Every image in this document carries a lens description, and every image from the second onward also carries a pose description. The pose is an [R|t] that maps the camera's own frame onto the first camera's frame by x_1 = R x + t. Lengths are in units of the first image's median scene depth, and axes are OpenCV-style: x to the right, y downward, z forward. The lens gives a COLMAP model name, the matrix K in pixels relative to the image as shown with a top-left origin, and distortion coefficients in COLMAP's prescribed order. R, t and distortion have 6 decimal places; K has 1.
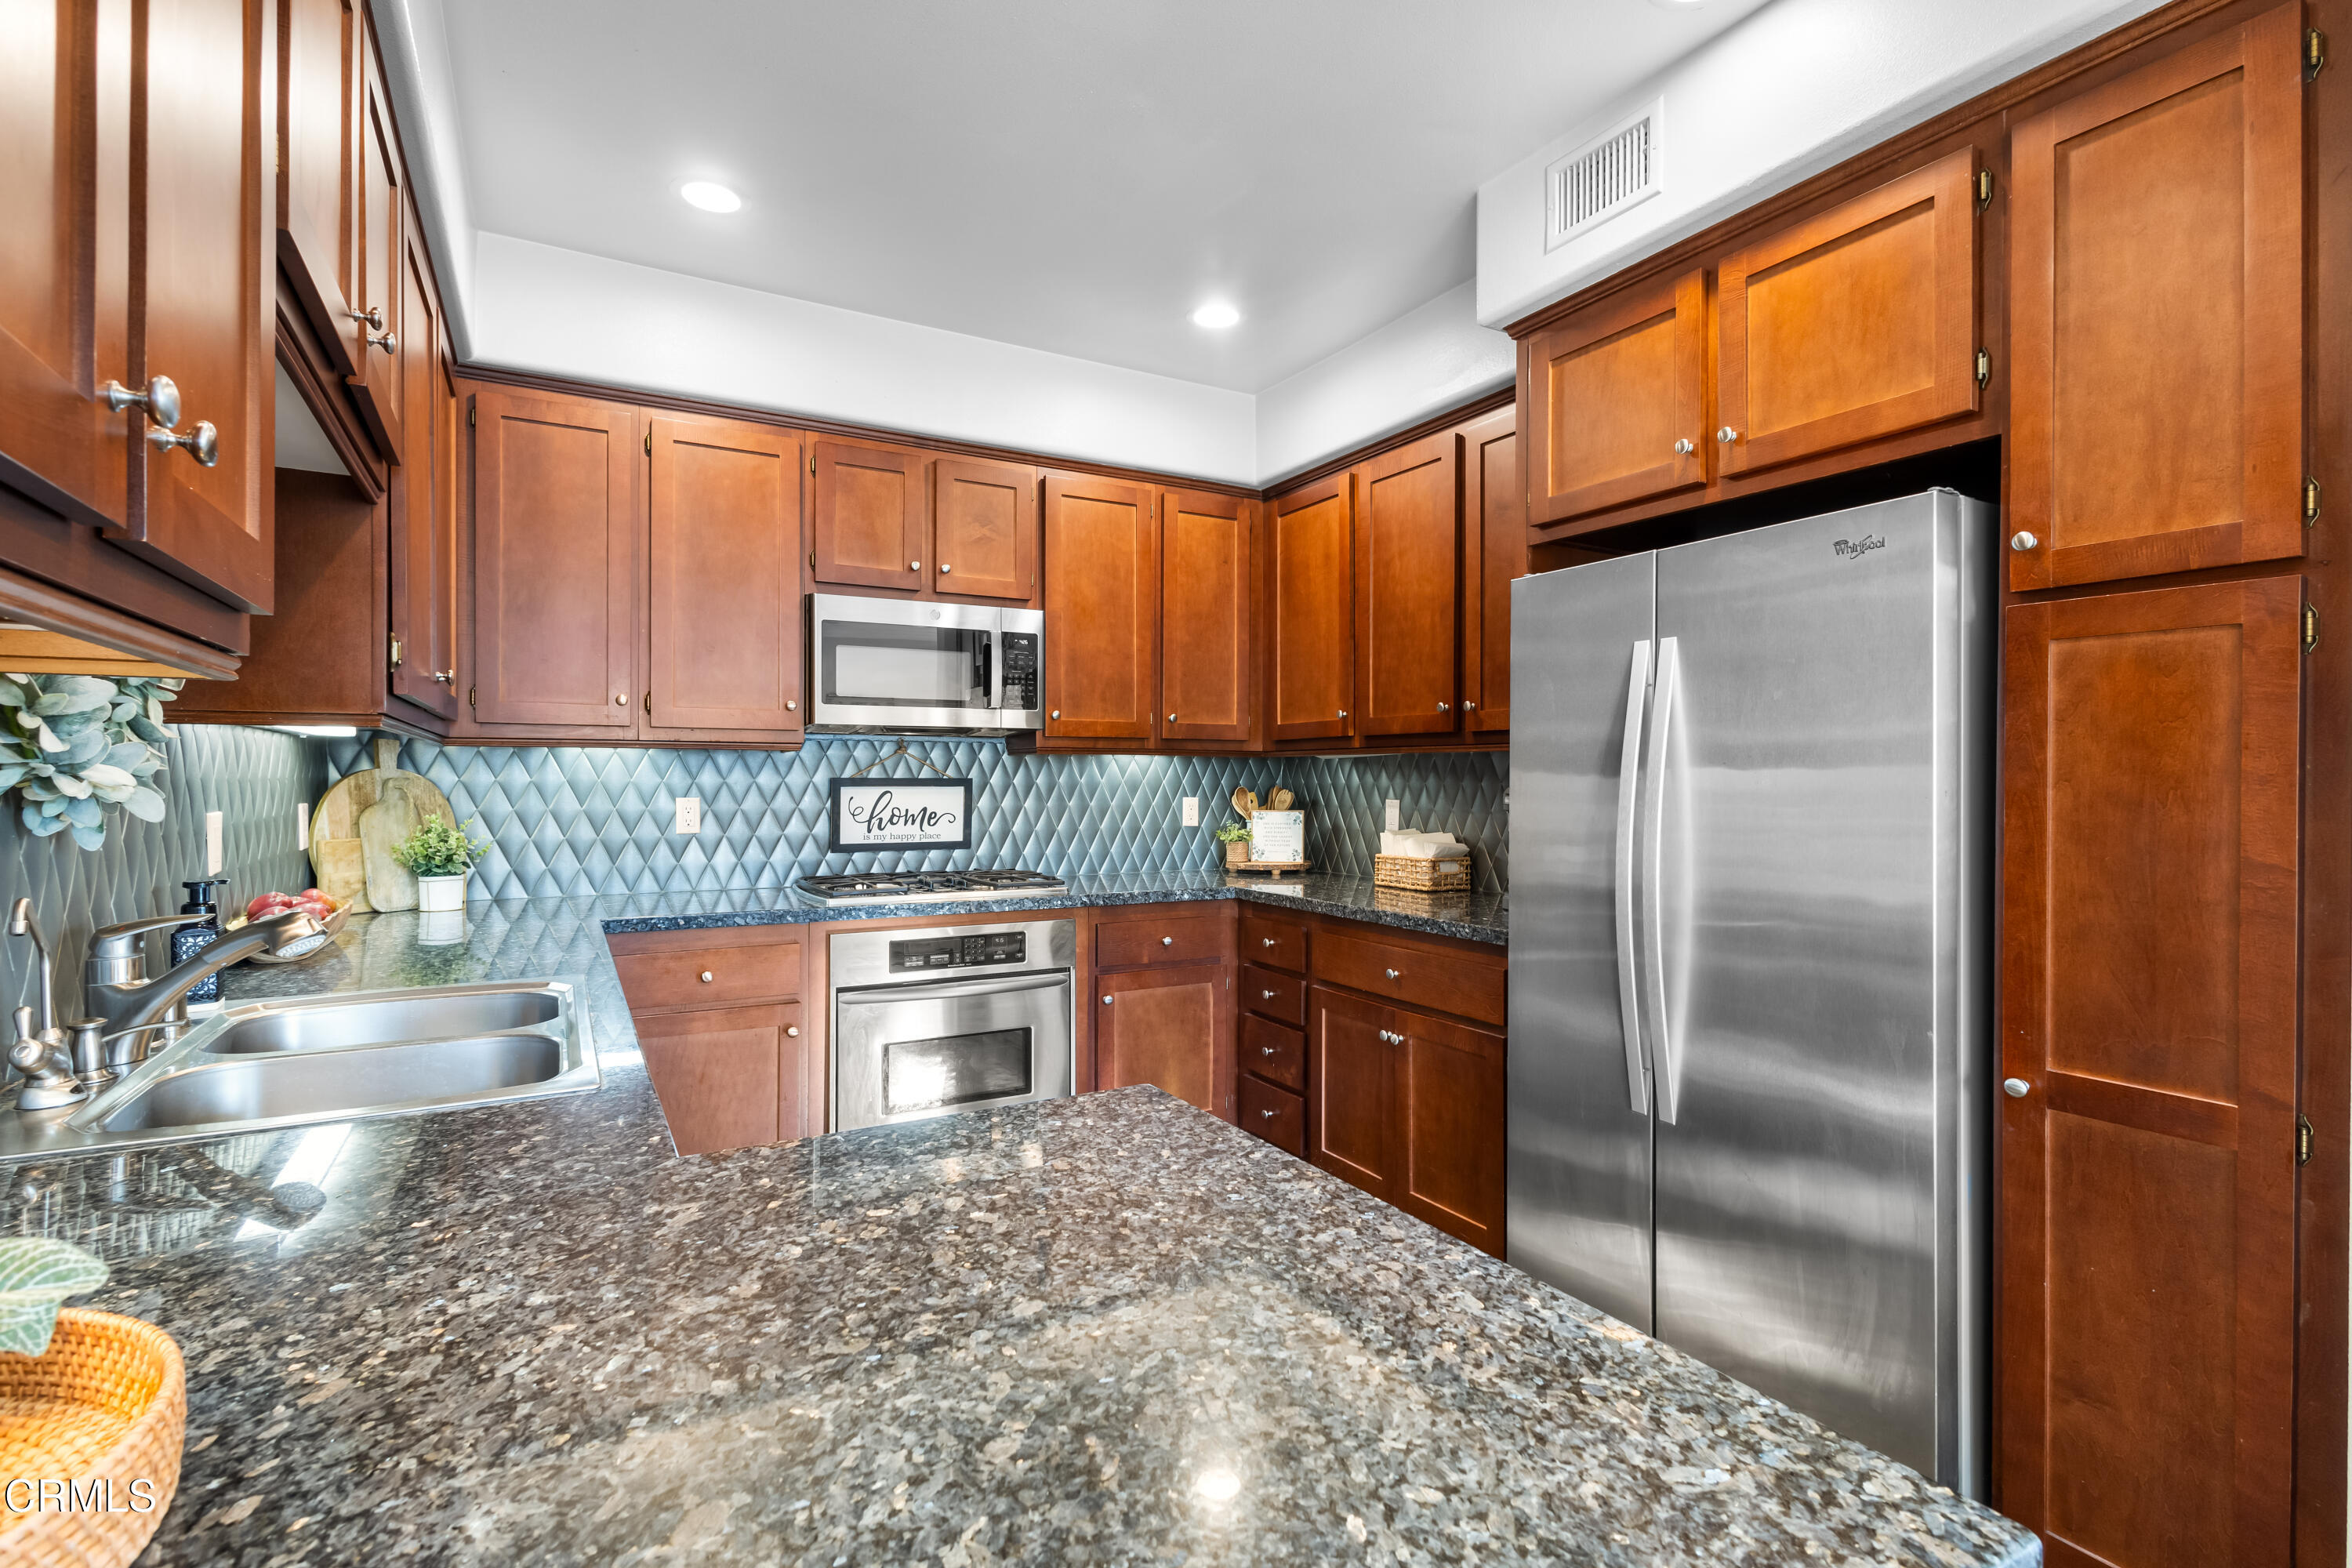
lens RADIAL K [[1103.4, 0, 1169.9], [0, 1103.4, 784.4], [0, 0, 1]] dist [0.004786, 0.000793]
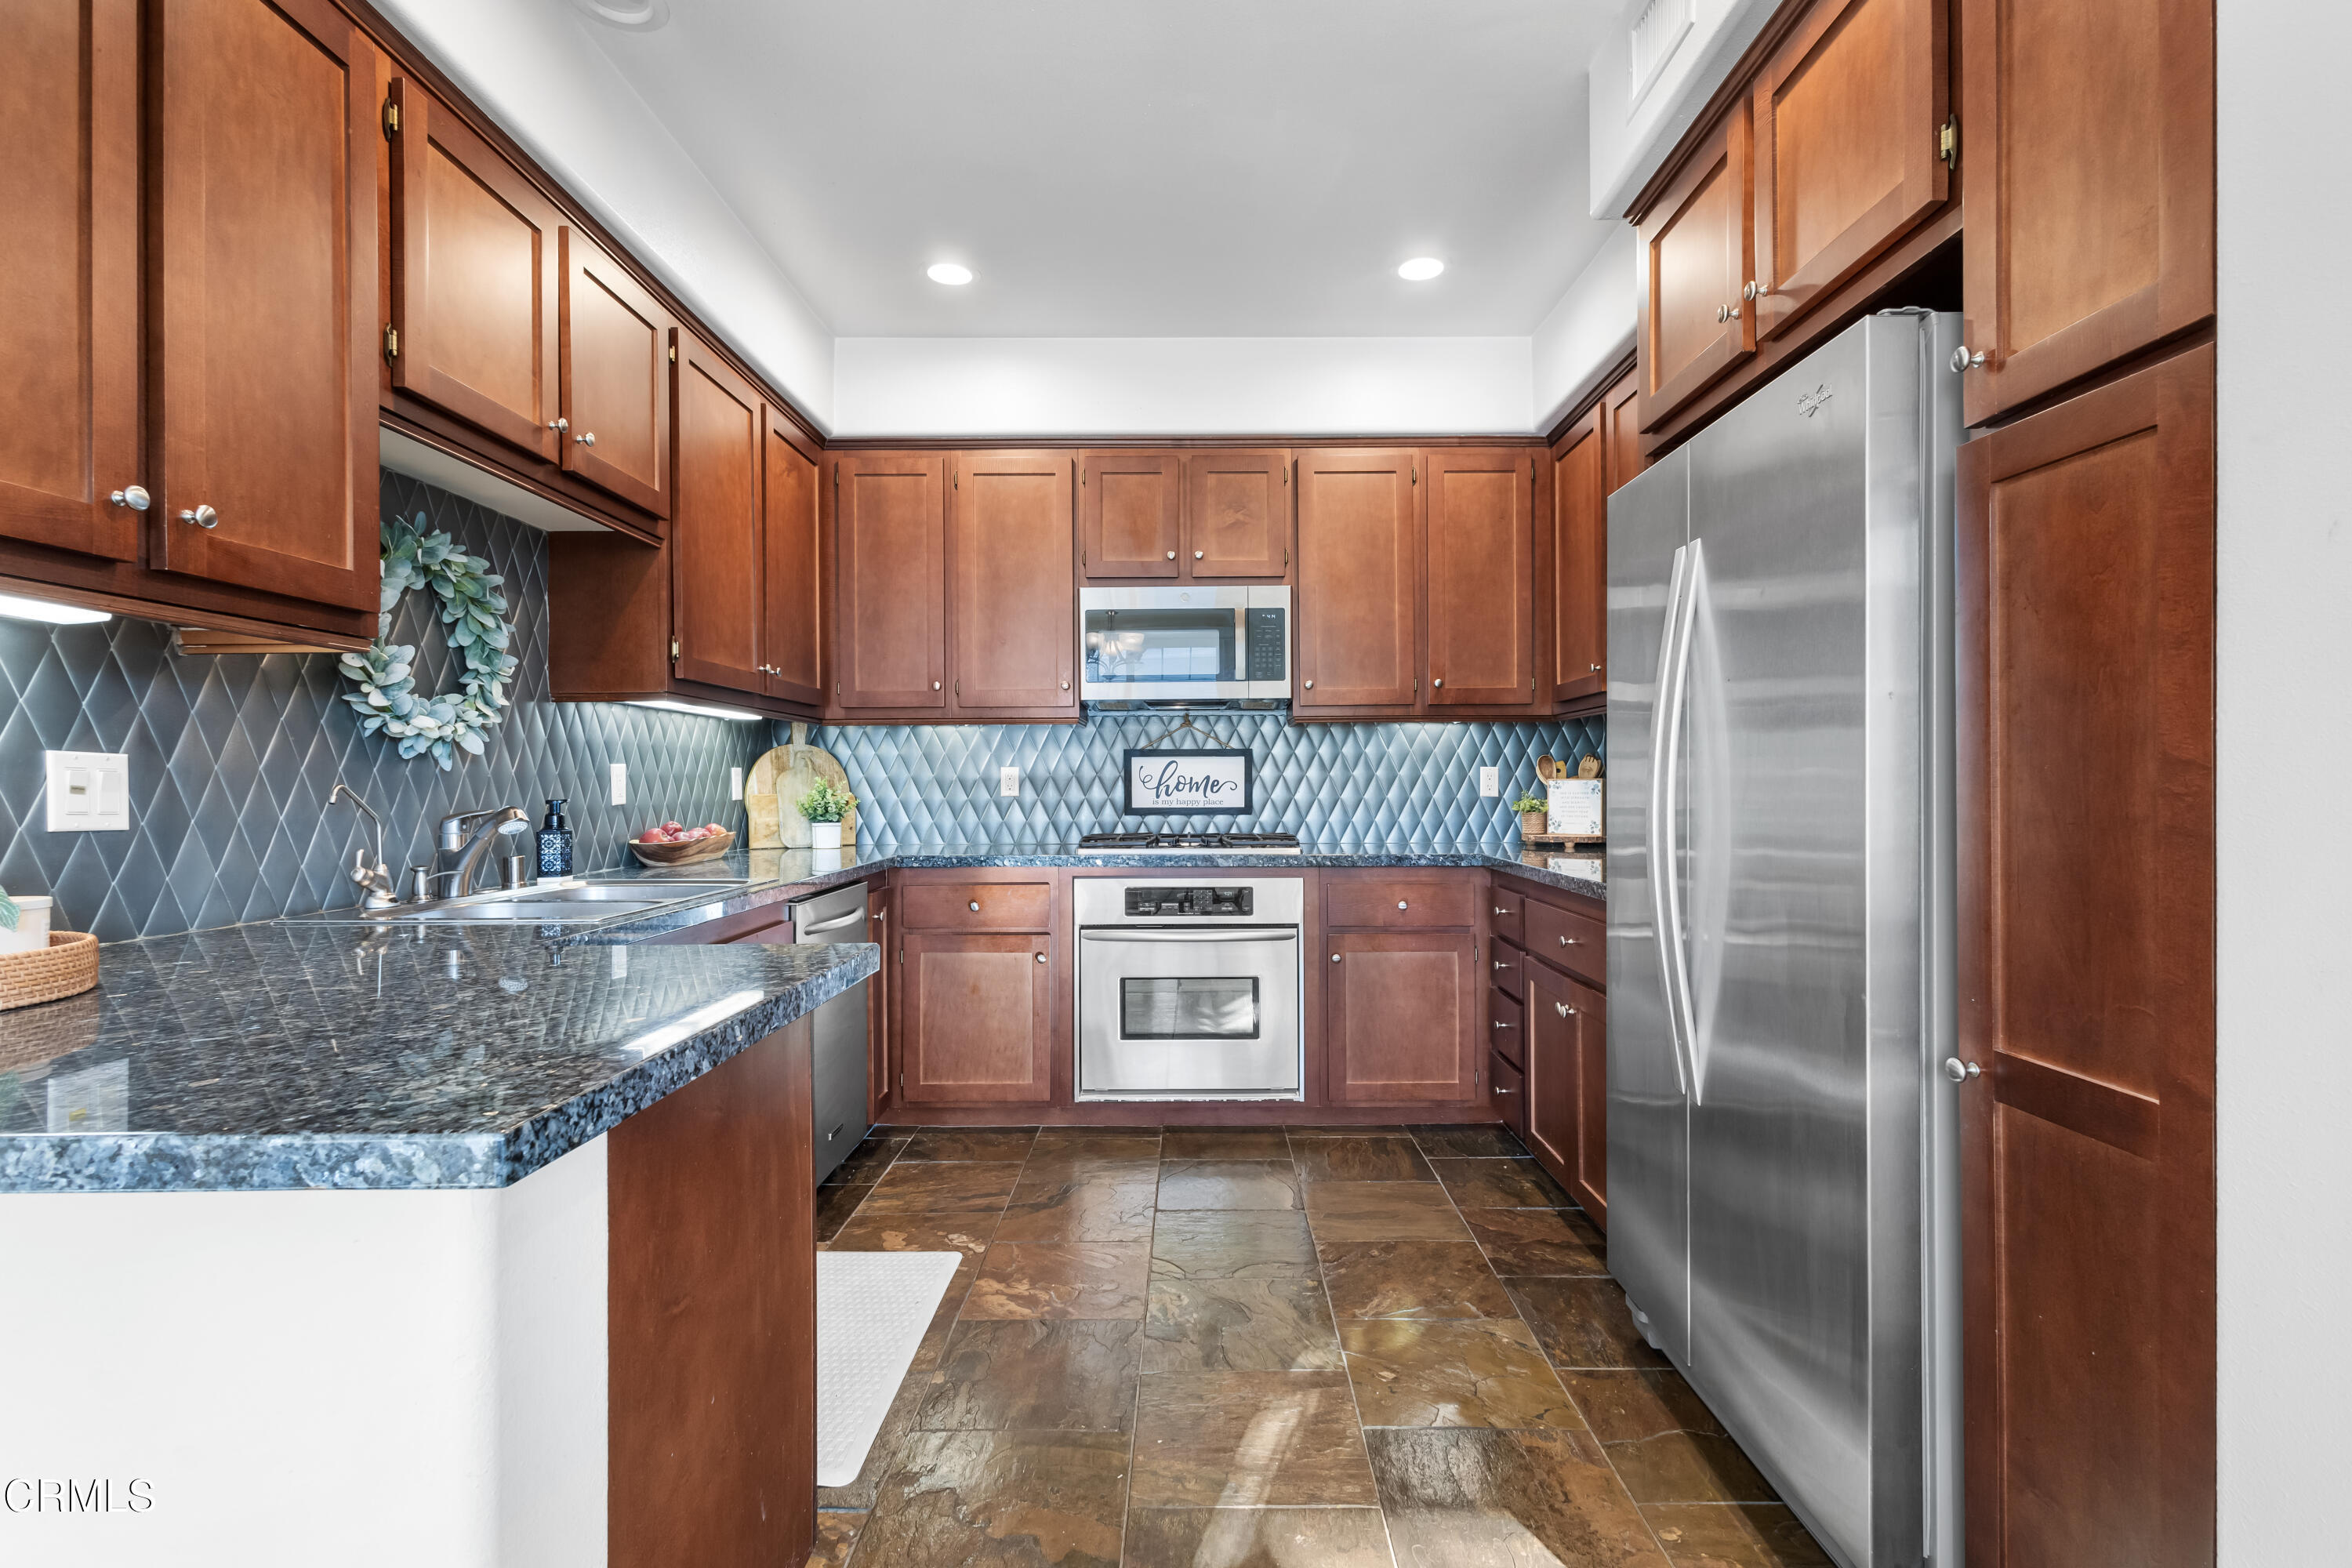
lens RADIAL K [[1110.9, 0, 1184.2], [0, 1110.9, 784.7], [0, 0, 1]] dist [0.000110, 0.000064]
pose [[0.871557, -0.006065, -0.490258, 0.312574], [0.005012, 0.999981, -0.003460, 0.035149], [0.490269, 0.000558, 0.871571, 0.030447]]
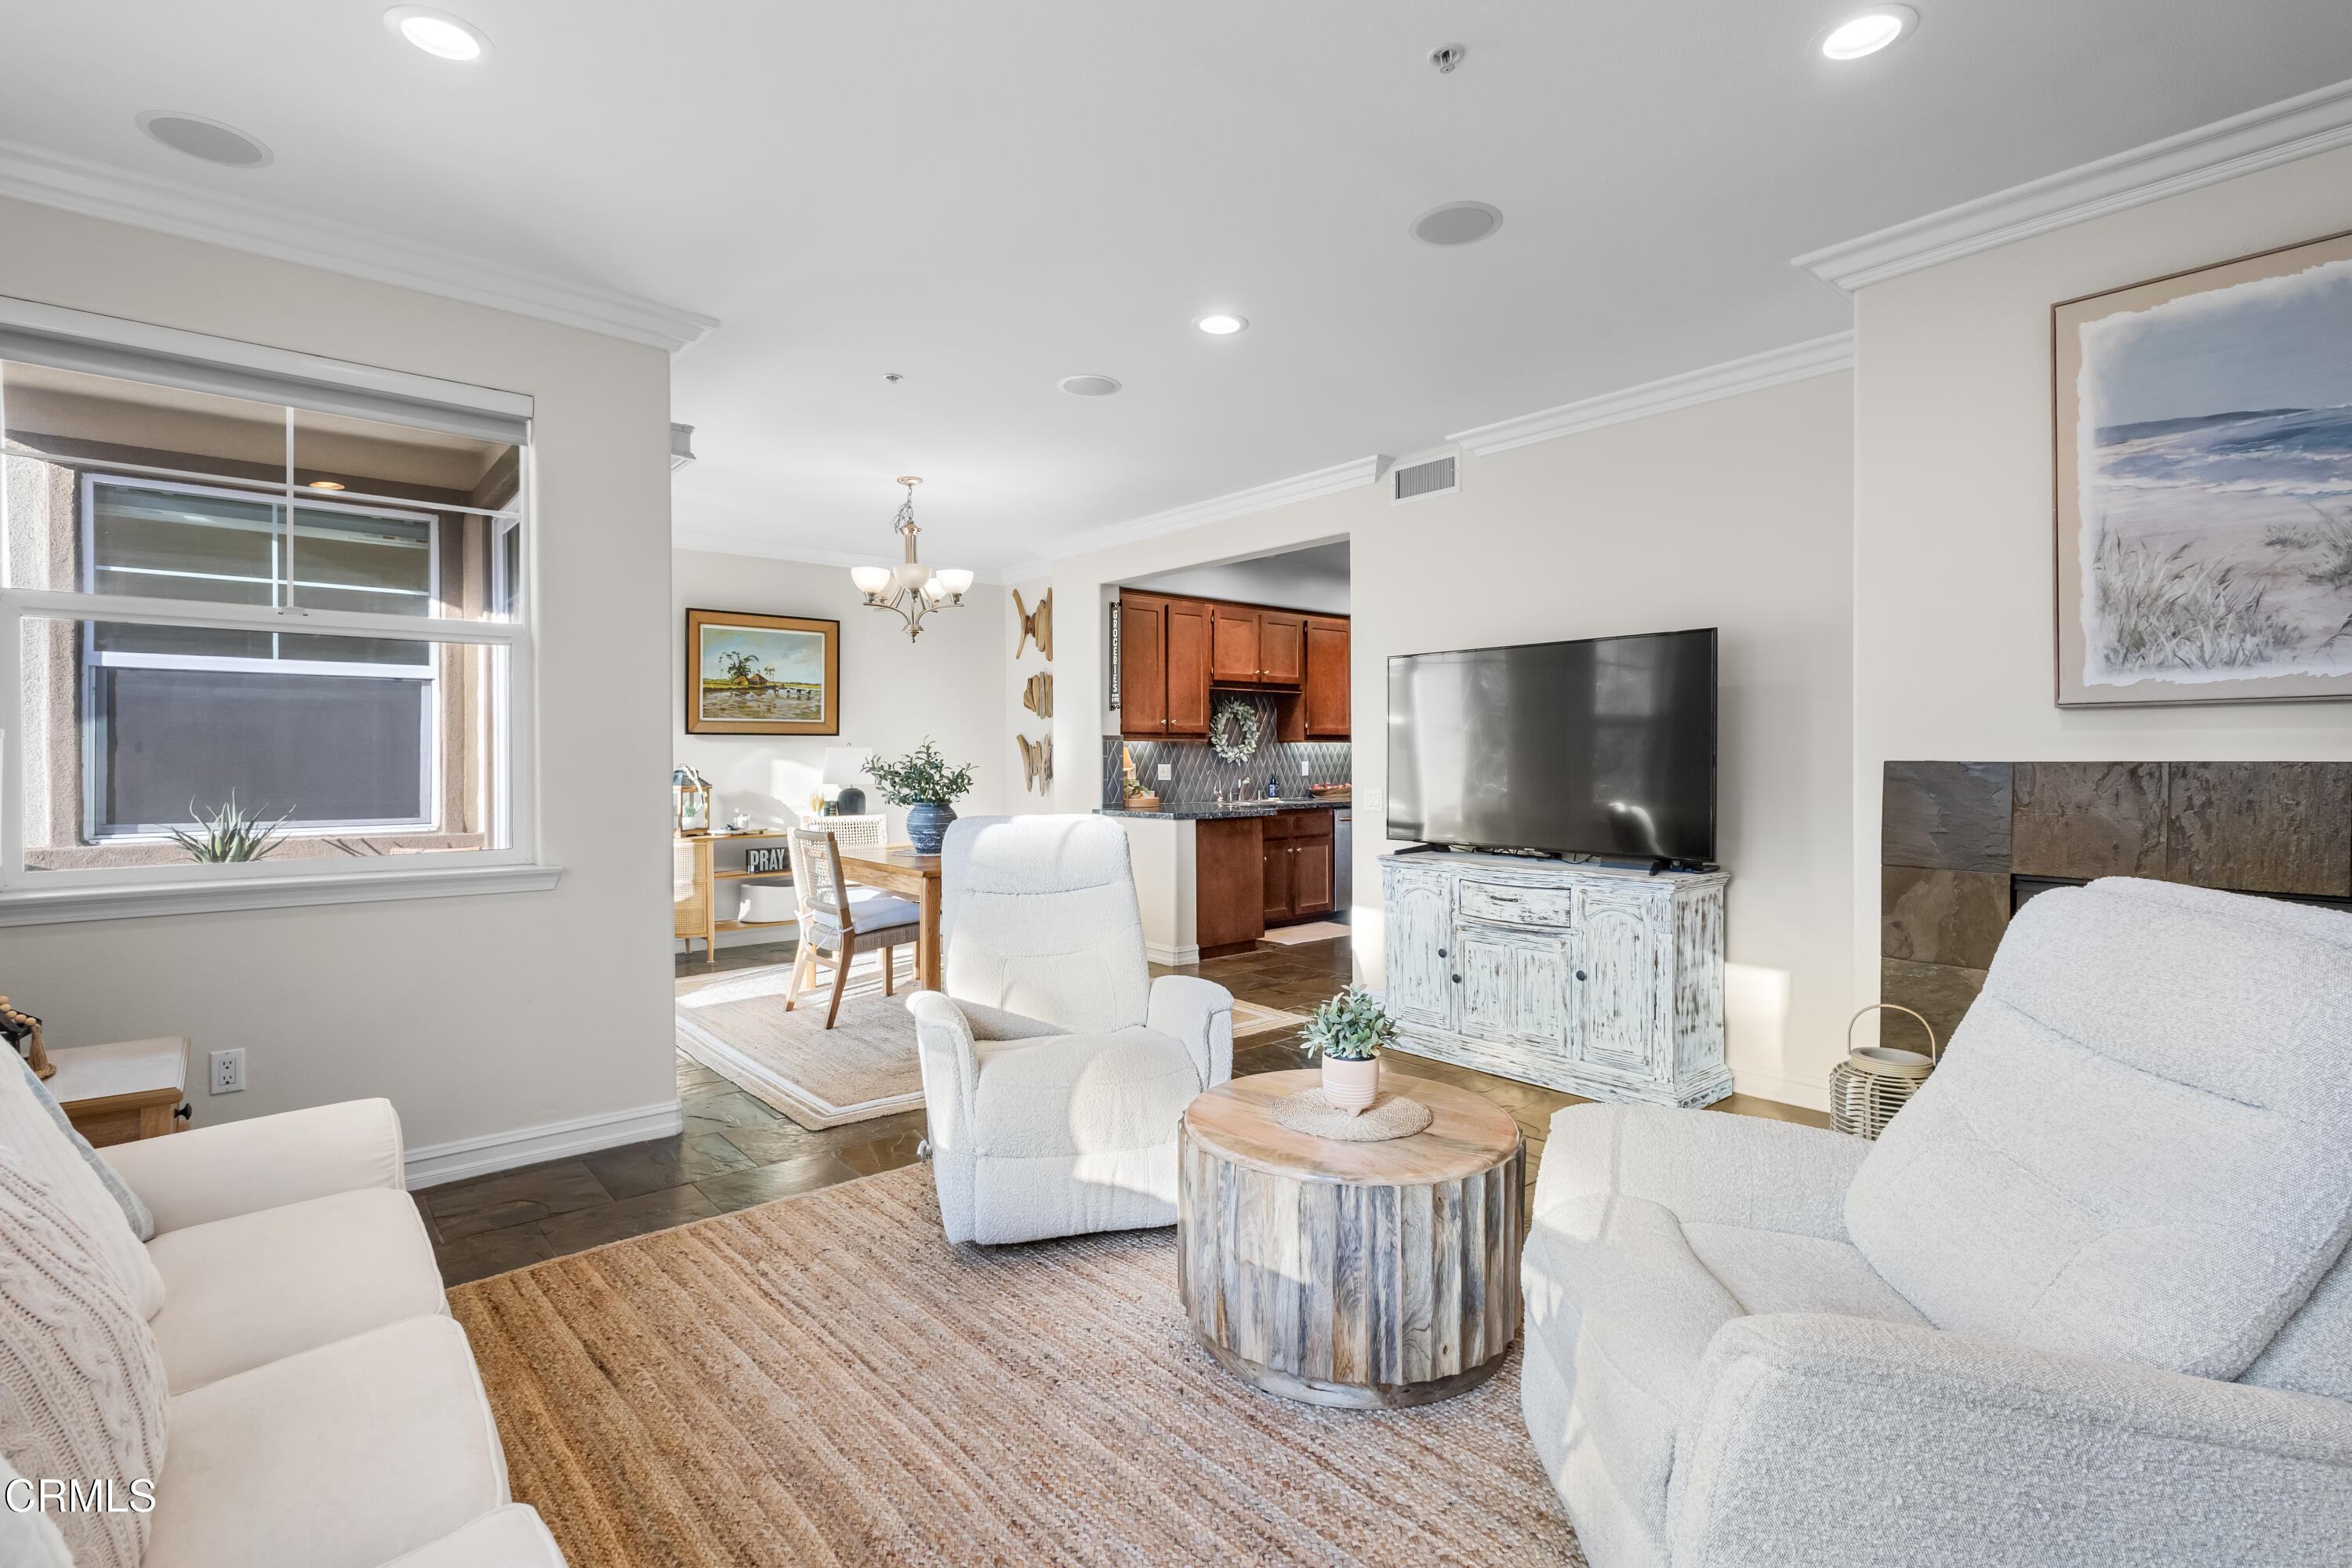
lens RADIAL K [[1103.4, 0, 1169.9], [0, 1103.4, 784.4], [0, 0, 1]] dist [0.004786, 0.000793]
pose [[0.189112, 0.017276, -0.981804, 1.898367], [0.004112, 0.999823, 0.018385, 0.018090], [0.981947, -0.007514, 0.189007, -0.207285]]
